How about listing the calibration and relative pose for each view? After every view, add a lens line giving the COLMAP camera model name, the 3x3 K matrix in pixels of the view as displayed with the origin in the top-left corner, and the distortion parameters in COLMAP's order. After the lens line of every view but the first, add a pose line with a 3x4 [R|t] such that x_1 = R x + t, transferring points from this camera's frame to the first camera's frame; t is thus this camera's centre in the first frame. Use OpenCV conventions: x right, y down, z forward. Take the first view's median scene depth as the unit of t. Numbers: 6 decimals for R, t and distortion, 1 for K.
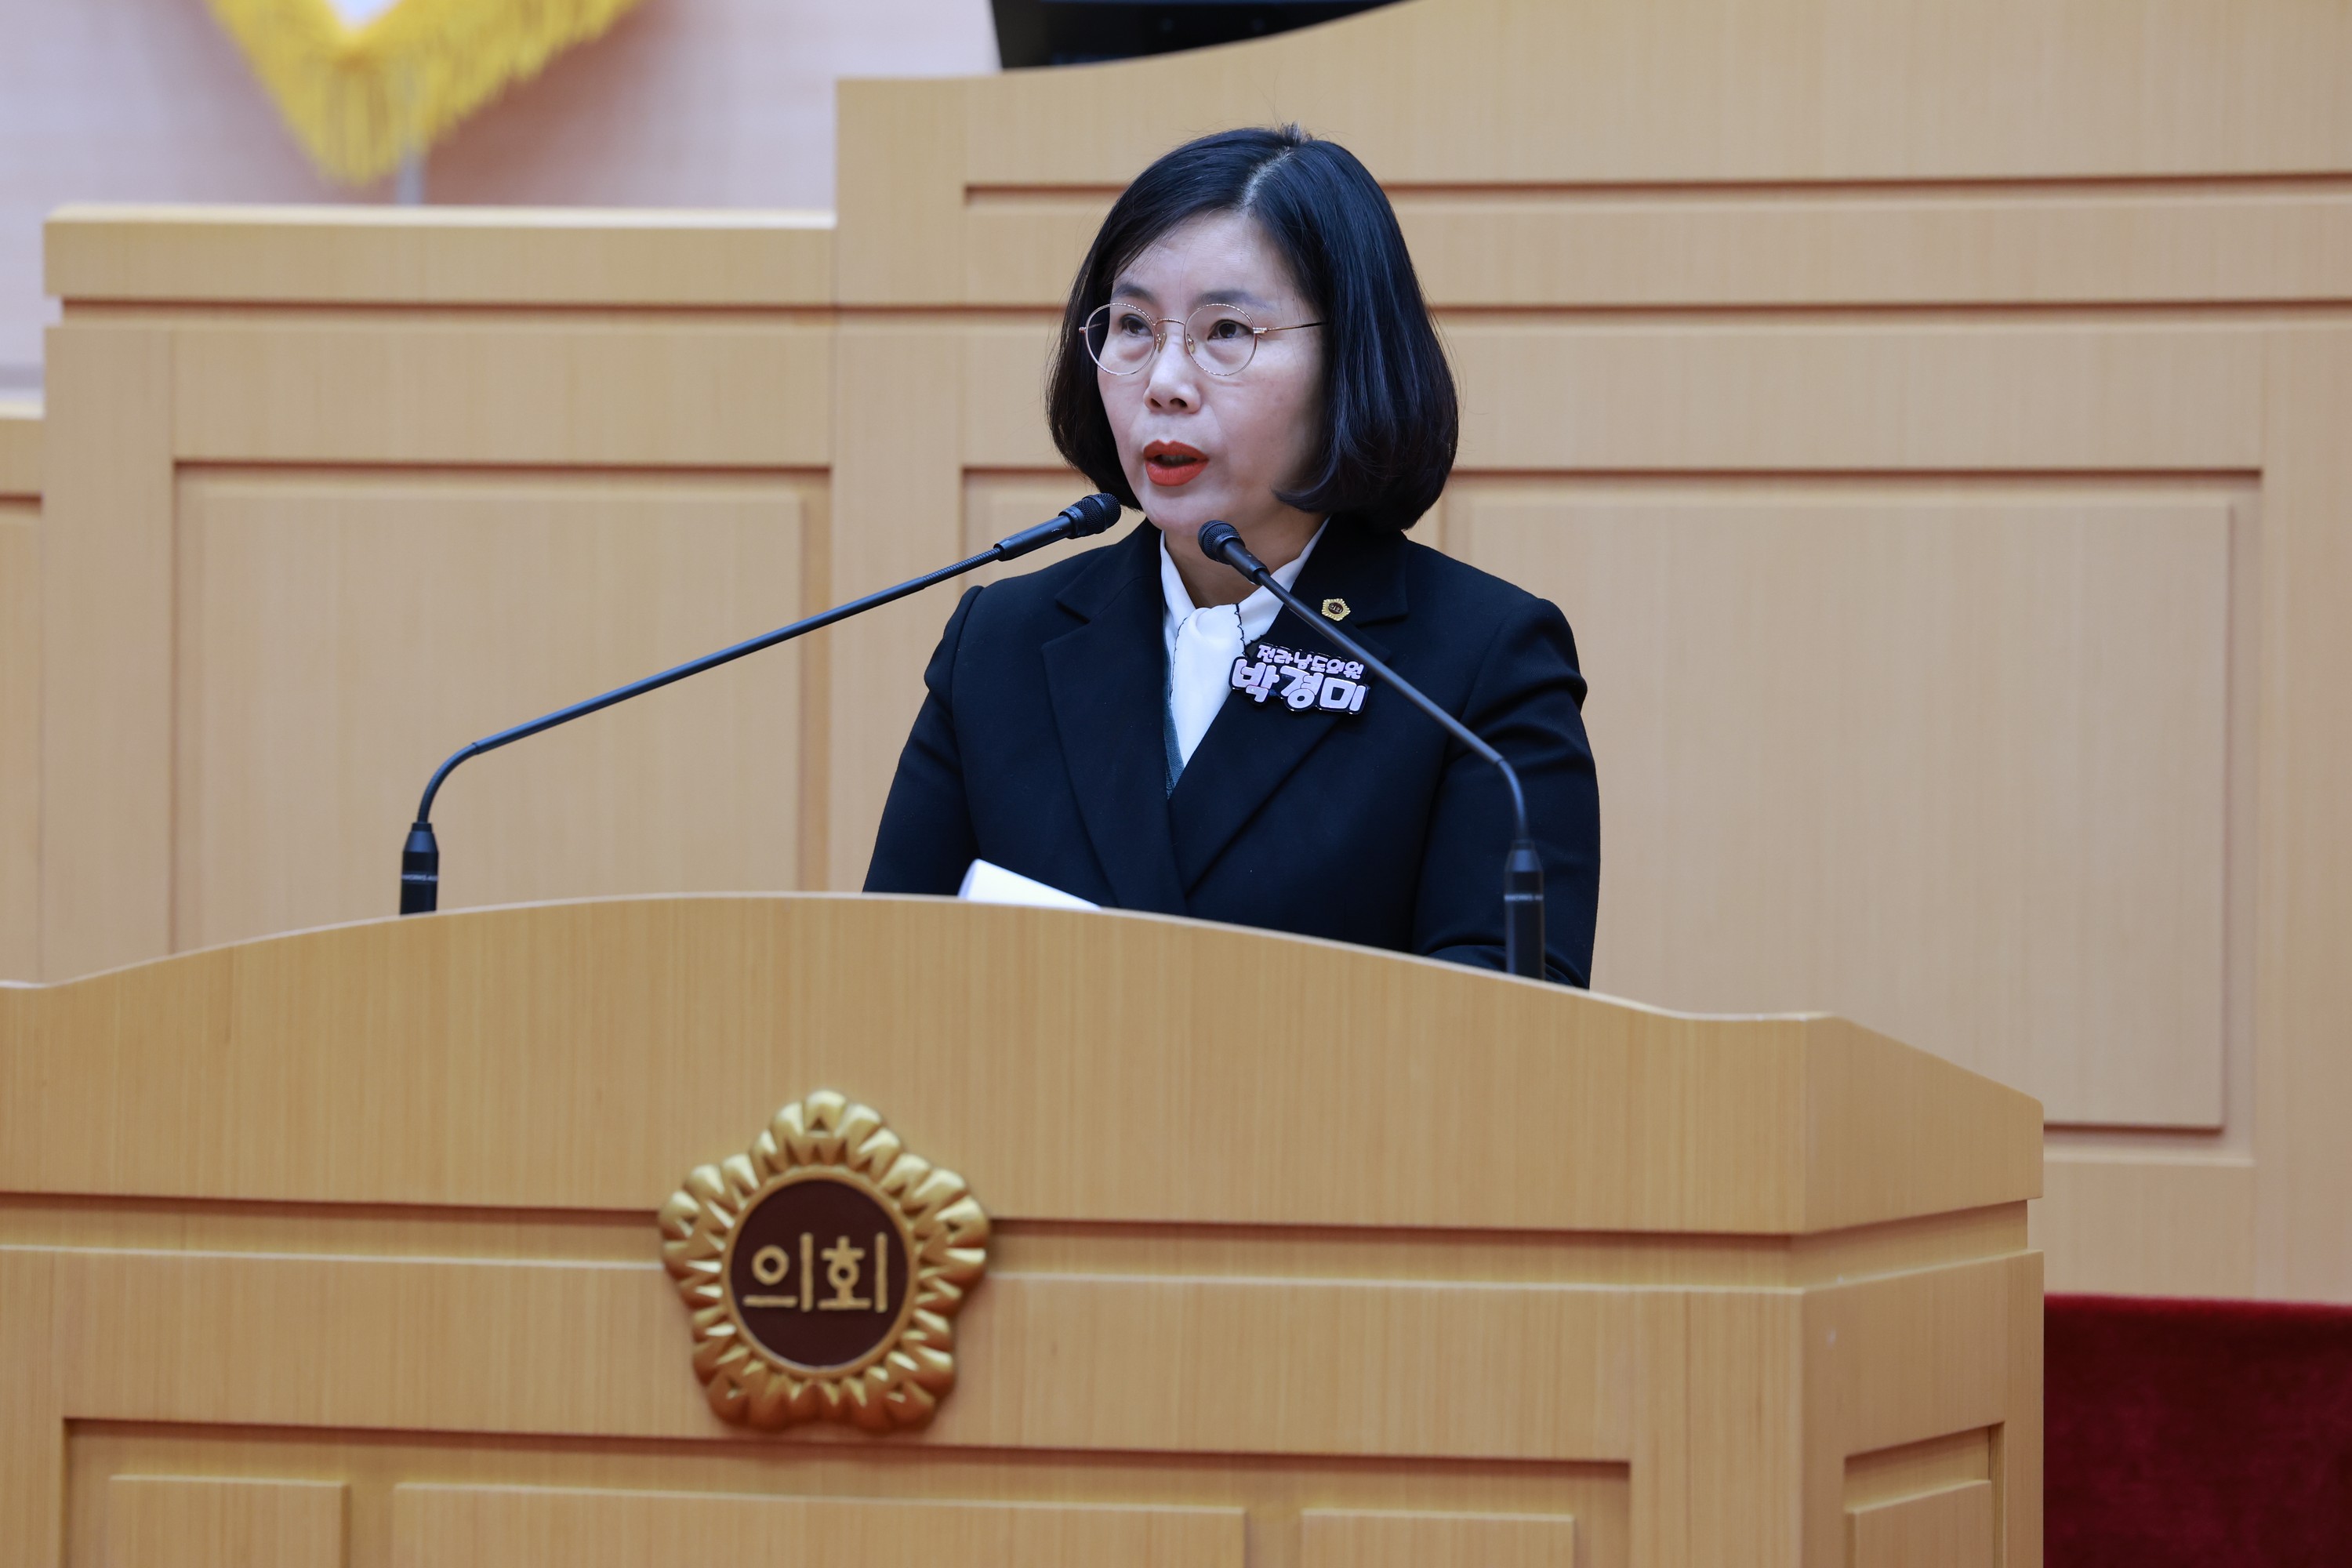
lens RADIAL K [[11812.5, 0, 1185.9], [0, 11812.5, 802.8], [0, 0, 1]] dist [1.302959, 0.000000]
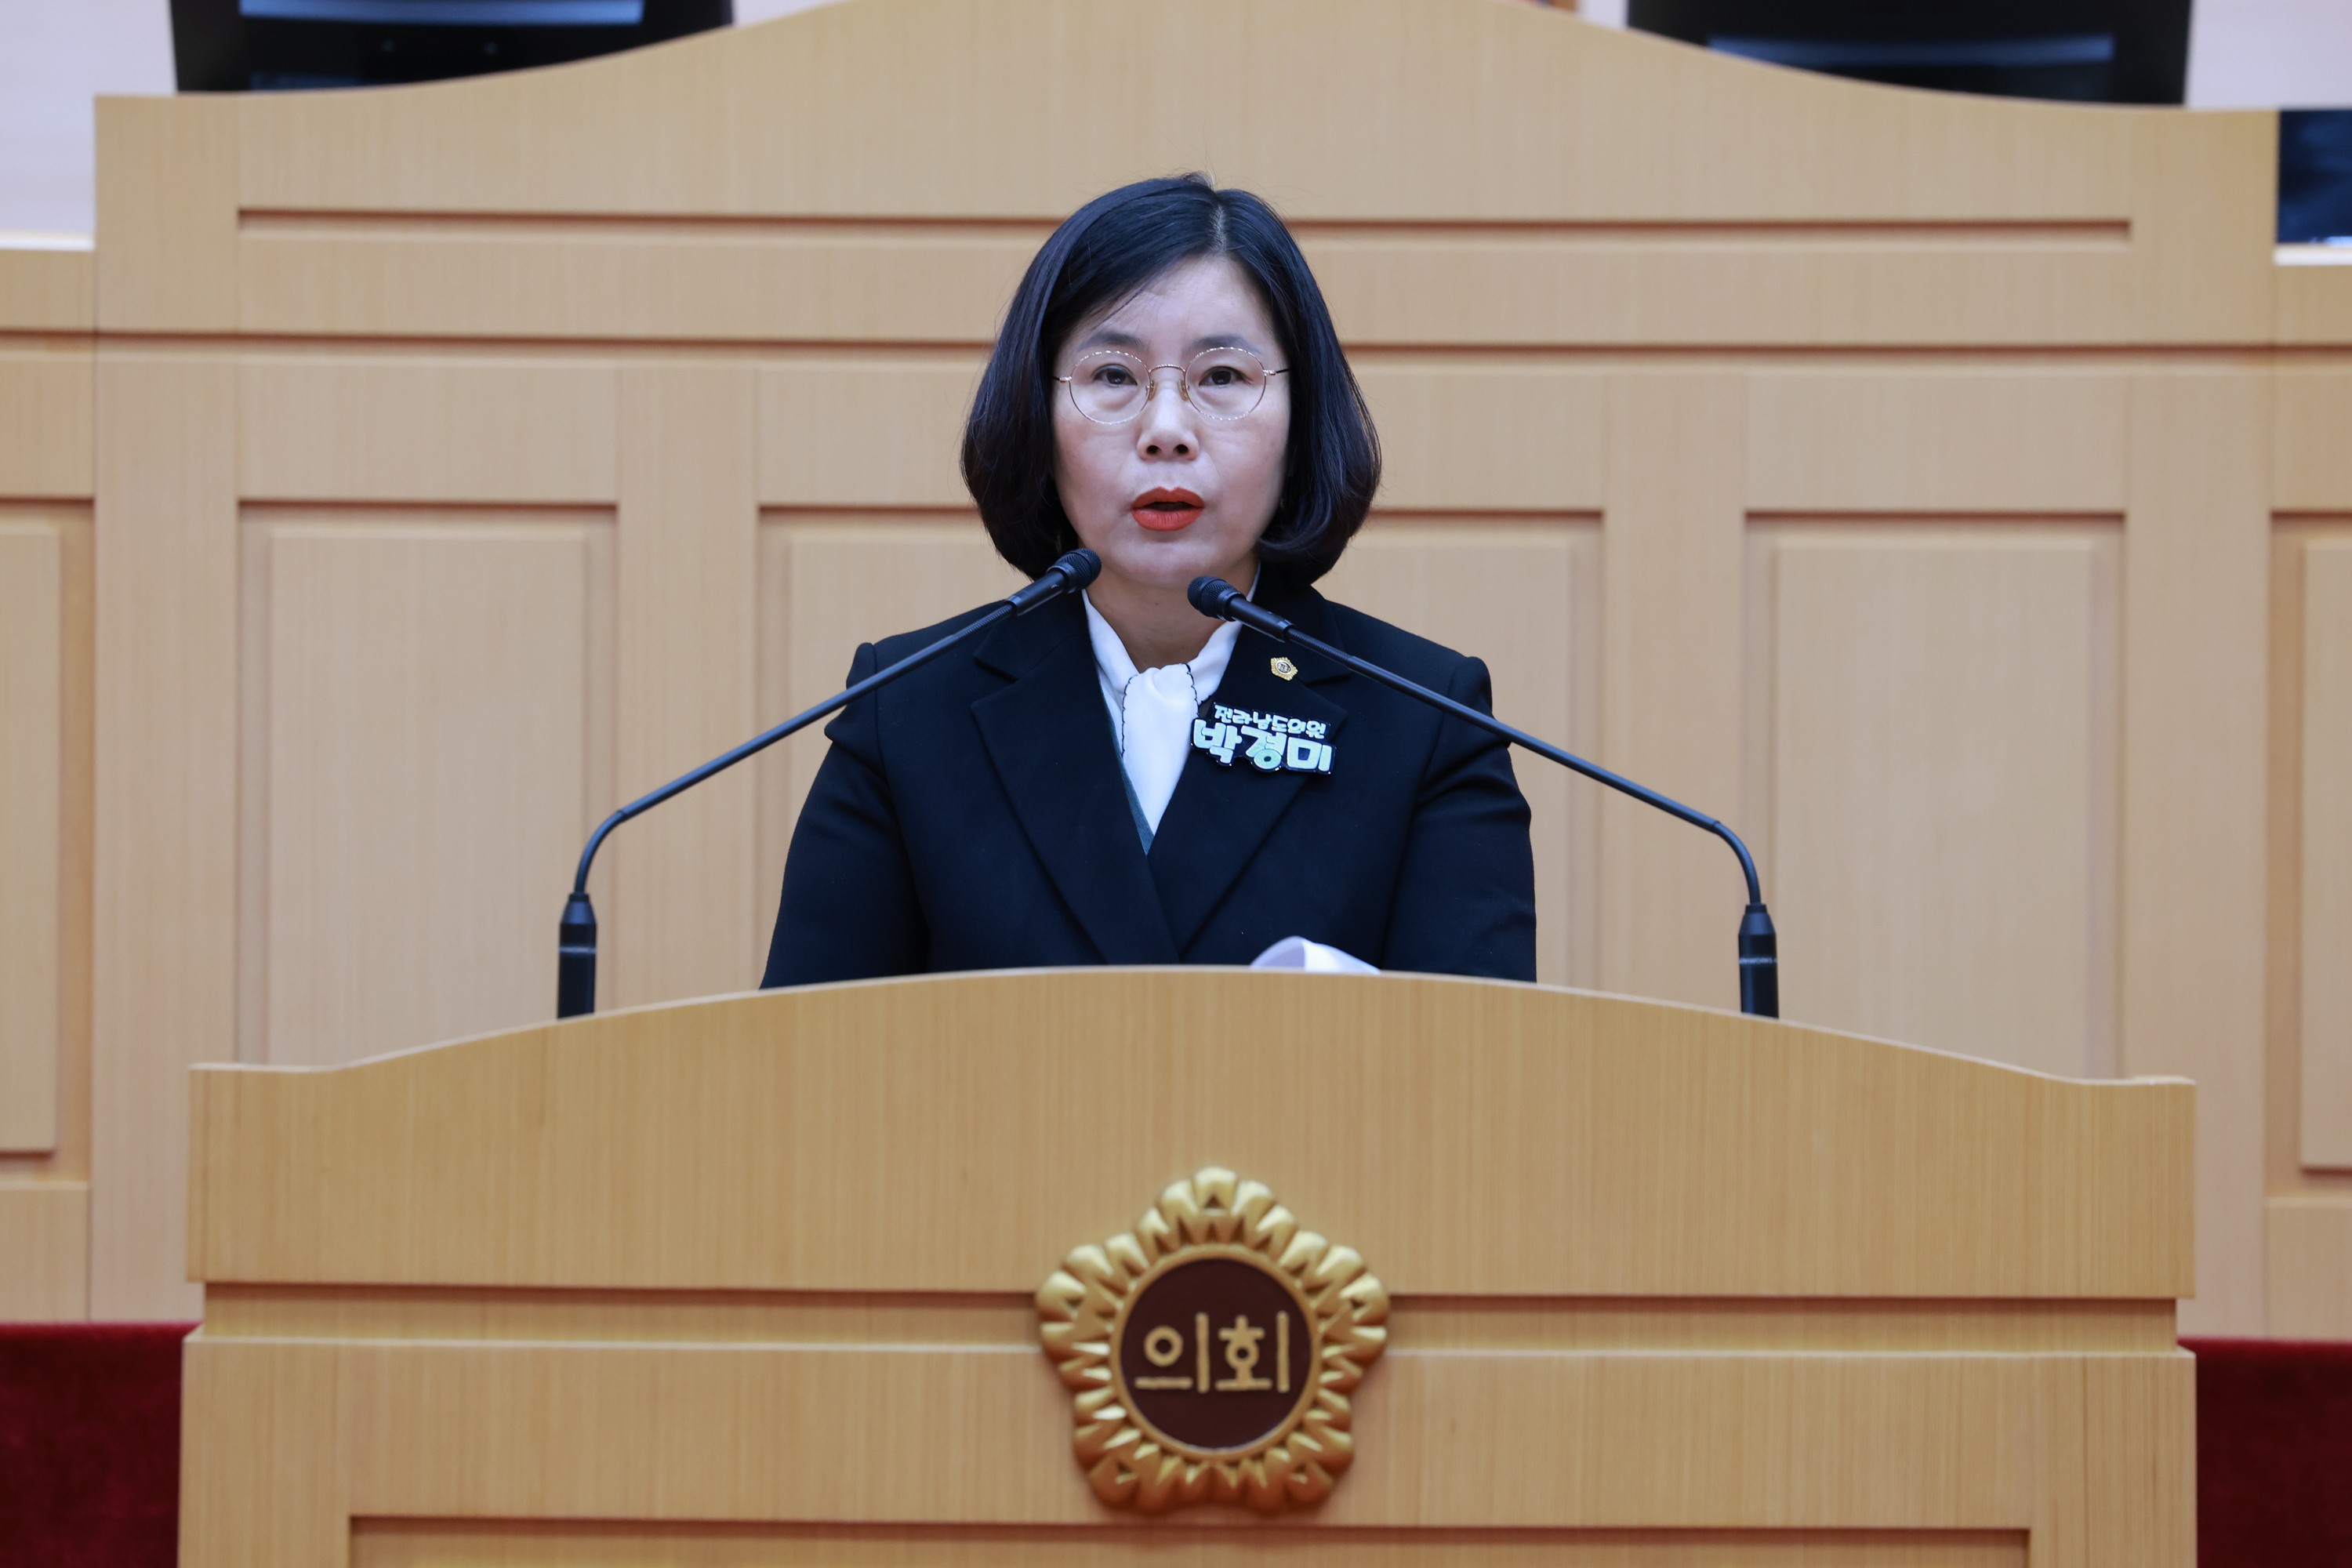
lens RADIAL K [[11812.5, 0, 1161.2], [0, 11812.5, 790.3], [0, 0, 1]] dist [1.302959, 0.000000]
pose [[0.949951, -0.007294, 0.312313, -0.339609], [0.006223, 0.999971, 0.004426, -0.011365], [-0.312336, -0.002261, 0.949969, 0.066889]]
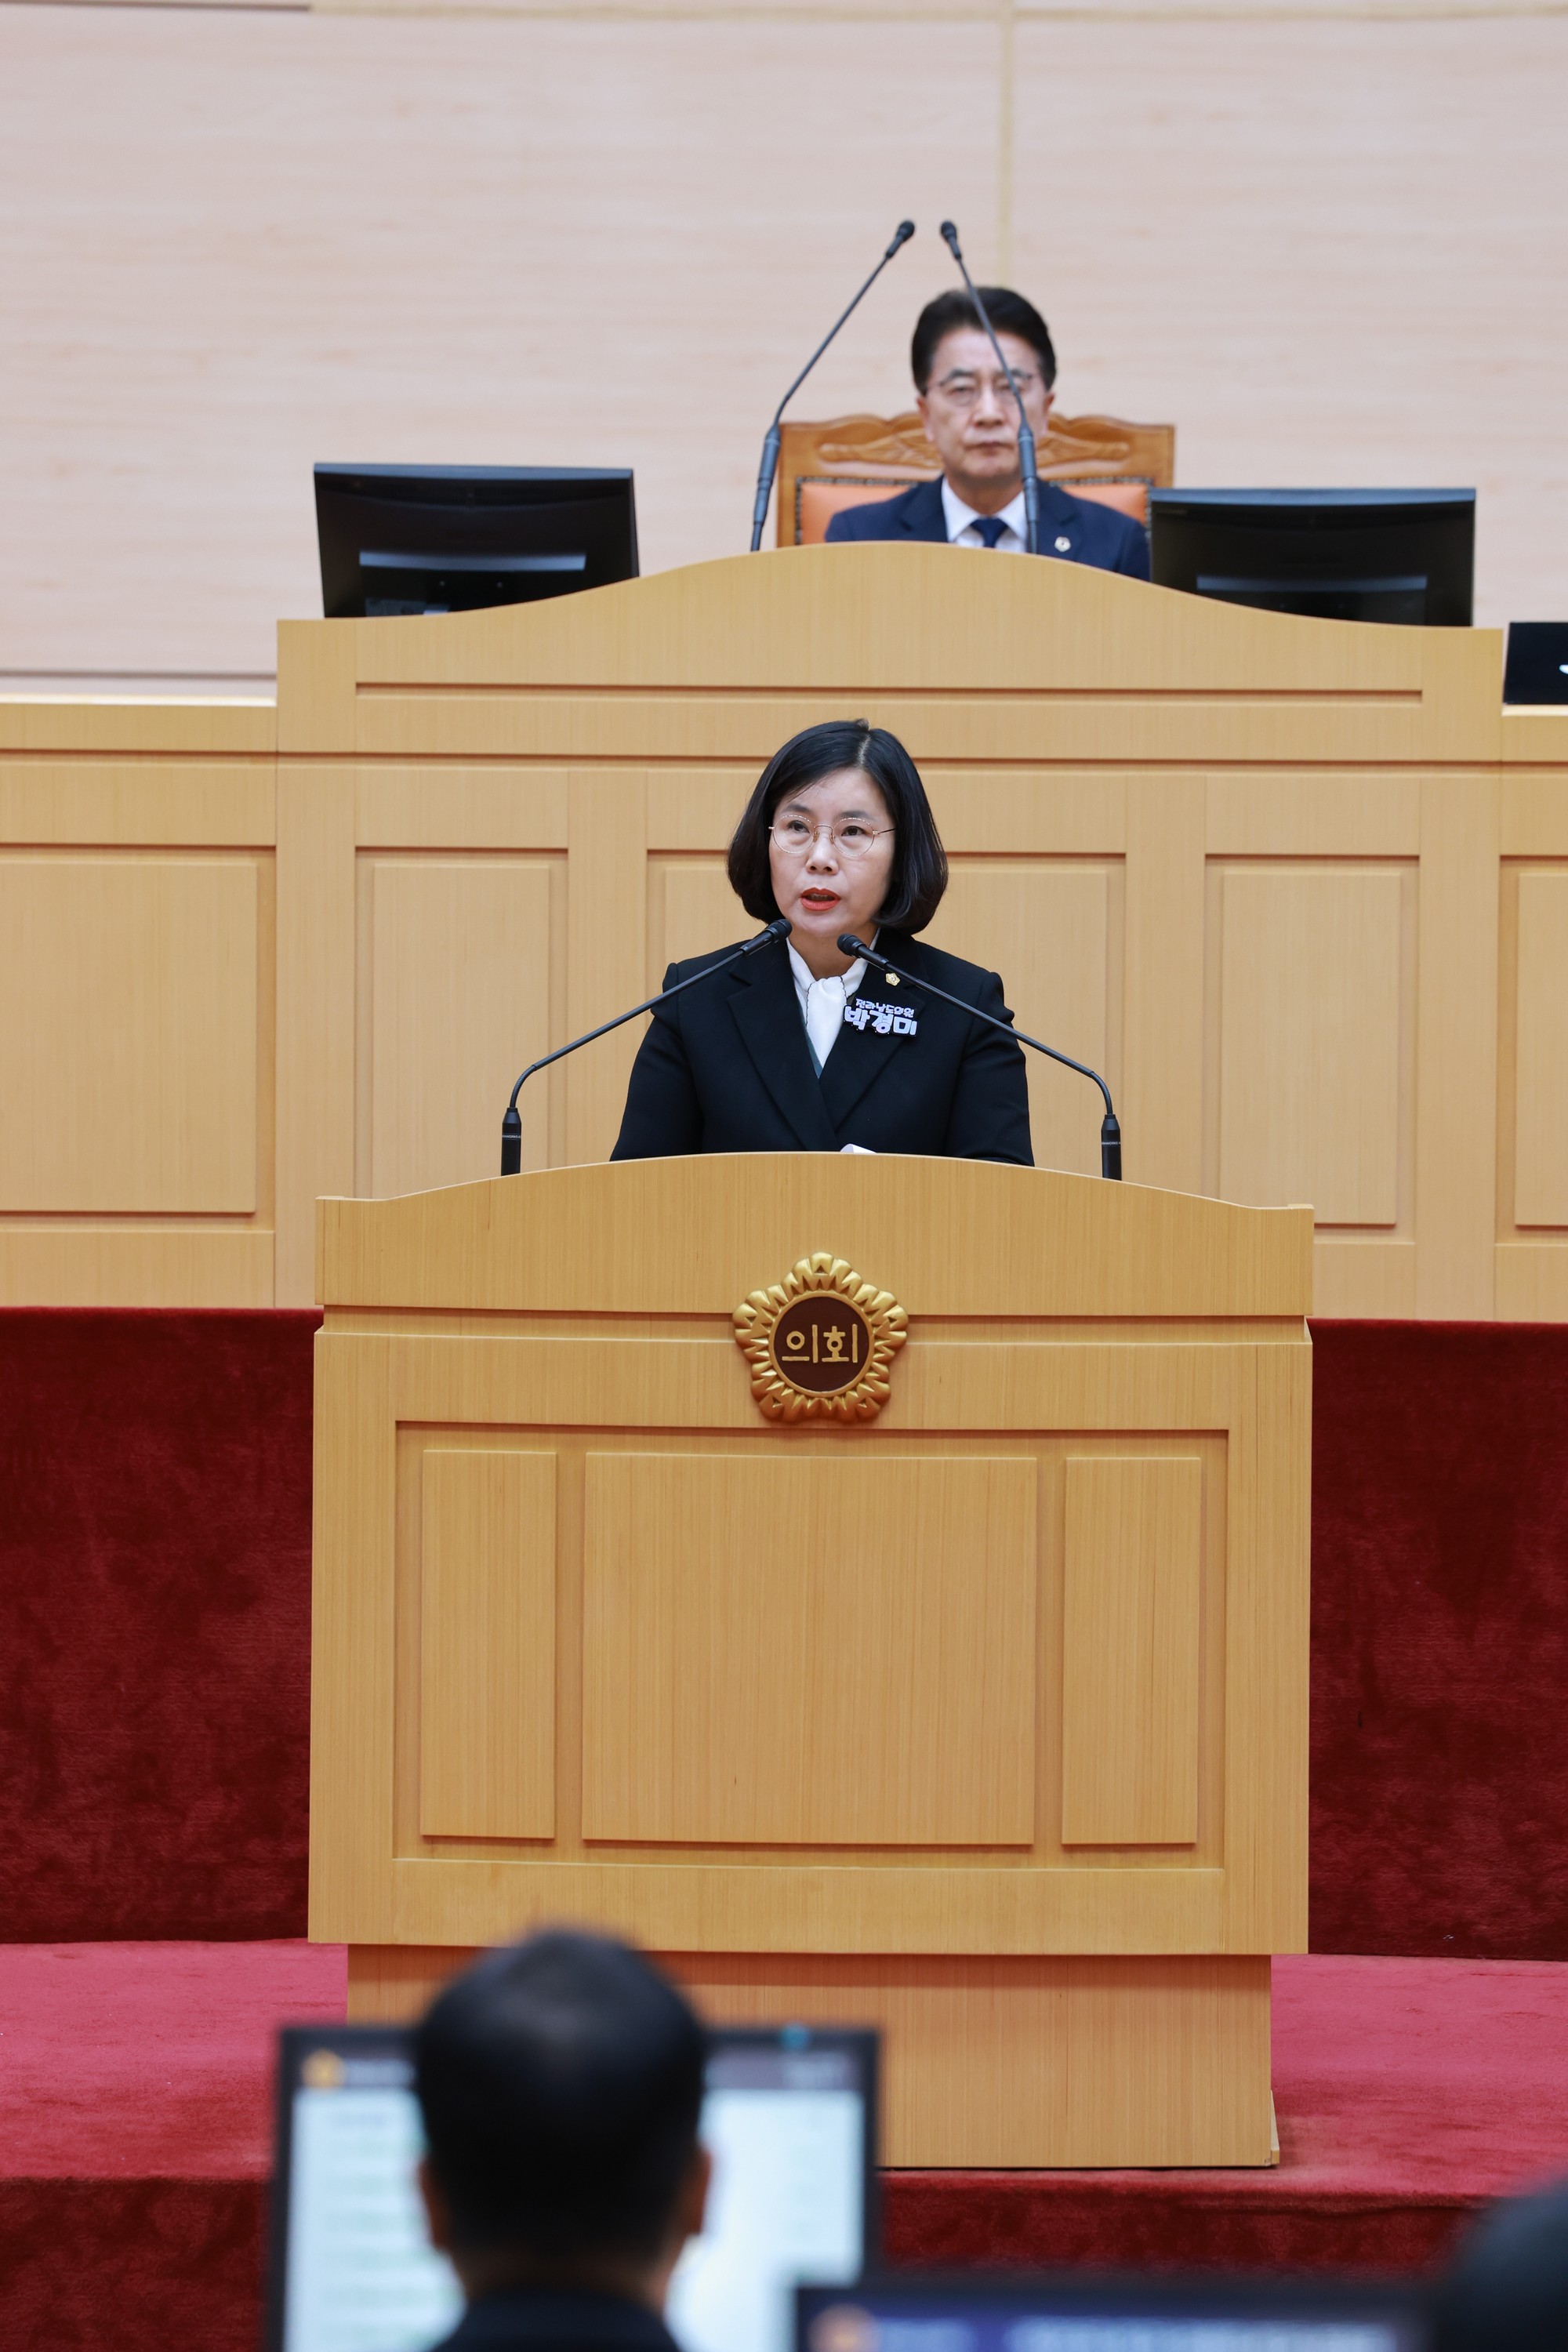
lens RADIAL K [[11161.8, 0, 803.8], [0, 11161.8, 1168.6], [0, 0, 1]] dist [1.221946, 0.000000]
pose [[0.963251, -0.017311, 0.268043, -0.529579], [0.005681, 0.999011, 0.044105, -0.071427], [-0.268541, -0.040961, 0.962397, -0.787822]]
